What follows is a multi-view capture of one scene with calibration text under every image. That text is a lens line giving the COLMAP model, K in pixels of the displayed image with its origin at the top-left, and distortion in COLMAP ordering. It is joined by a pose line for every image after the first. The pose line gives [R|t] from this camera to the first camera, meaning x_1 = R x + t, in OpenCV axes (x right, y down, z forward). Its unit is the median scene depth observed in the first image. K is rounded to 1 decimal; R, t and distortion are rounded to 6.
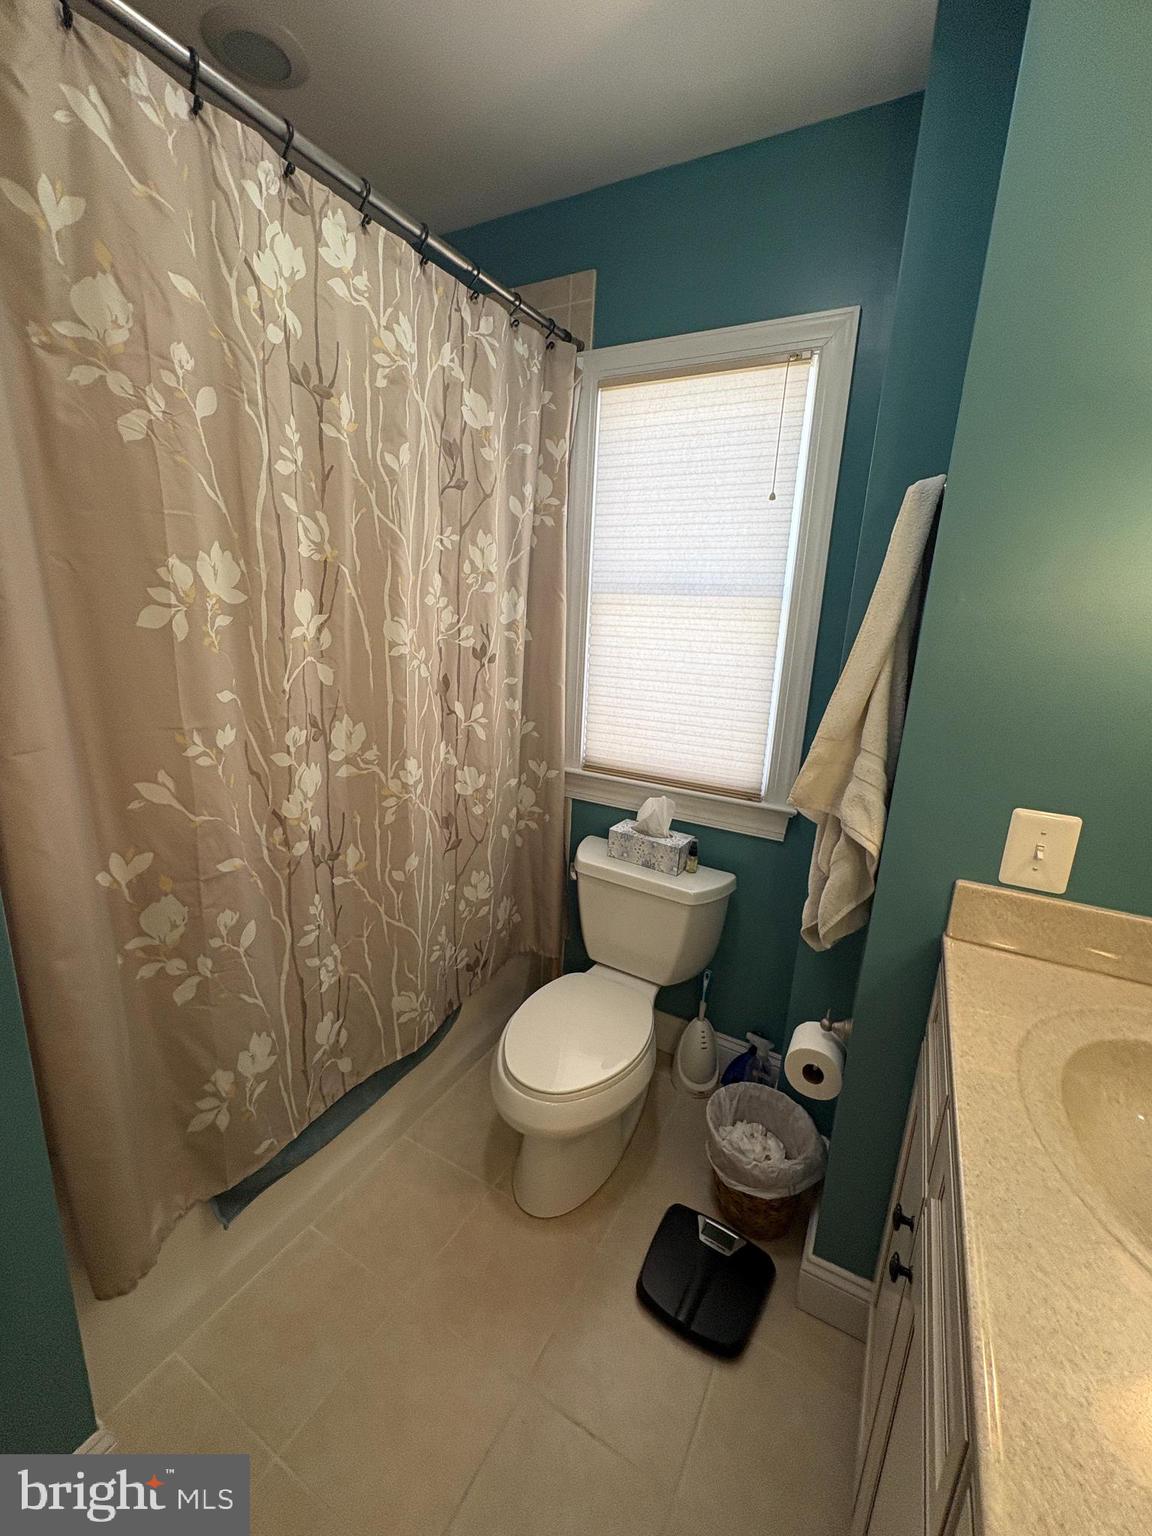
lens RADIAL K [[628.0, 0, 575.5], [0, 628.0, 764.3], [0, 0, 1]] dist [-0.001062, -0.000449]
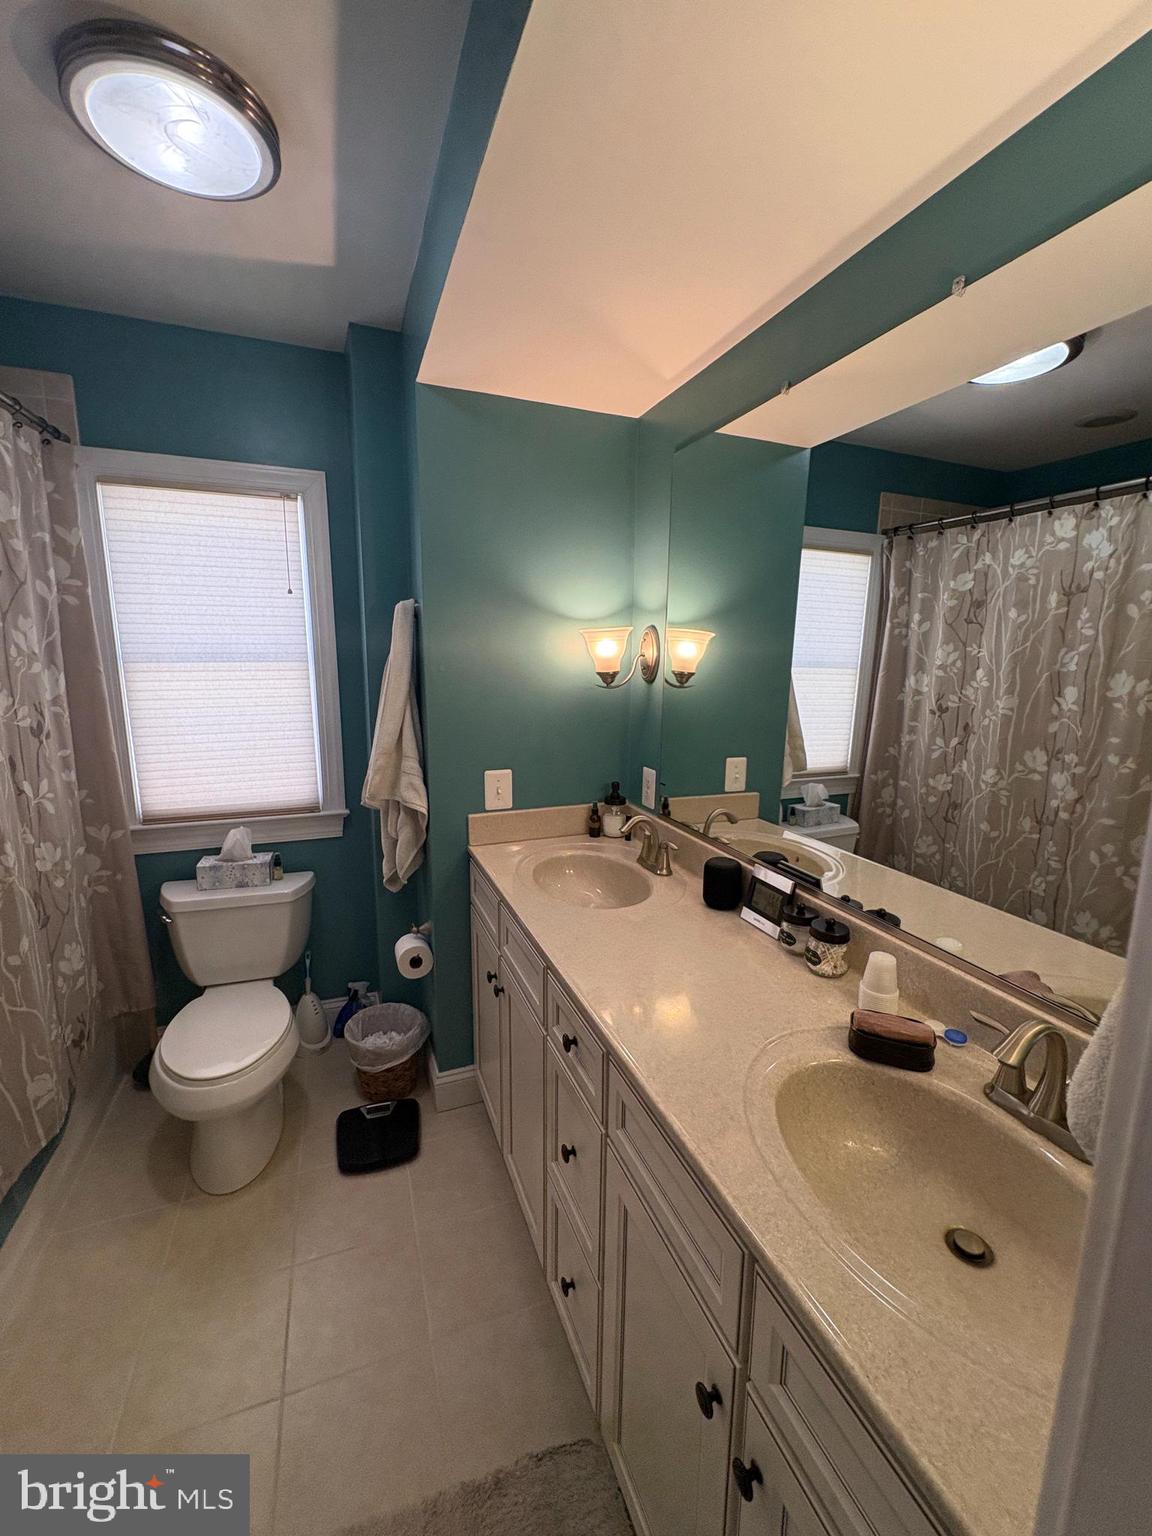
lens RADIAL K [[628.0, 0, 575.3], [0, 628.0, 759.8], [0, 0, 1]] dist [-0.001062, -0.000449]
pose [[0.648758, -0.169146, 0.741958, -0.337548], [0.202718, 0.978168, 0.045741, 0.000616], [-0.733497, 0.120733, 0.668884, -0.314489]]
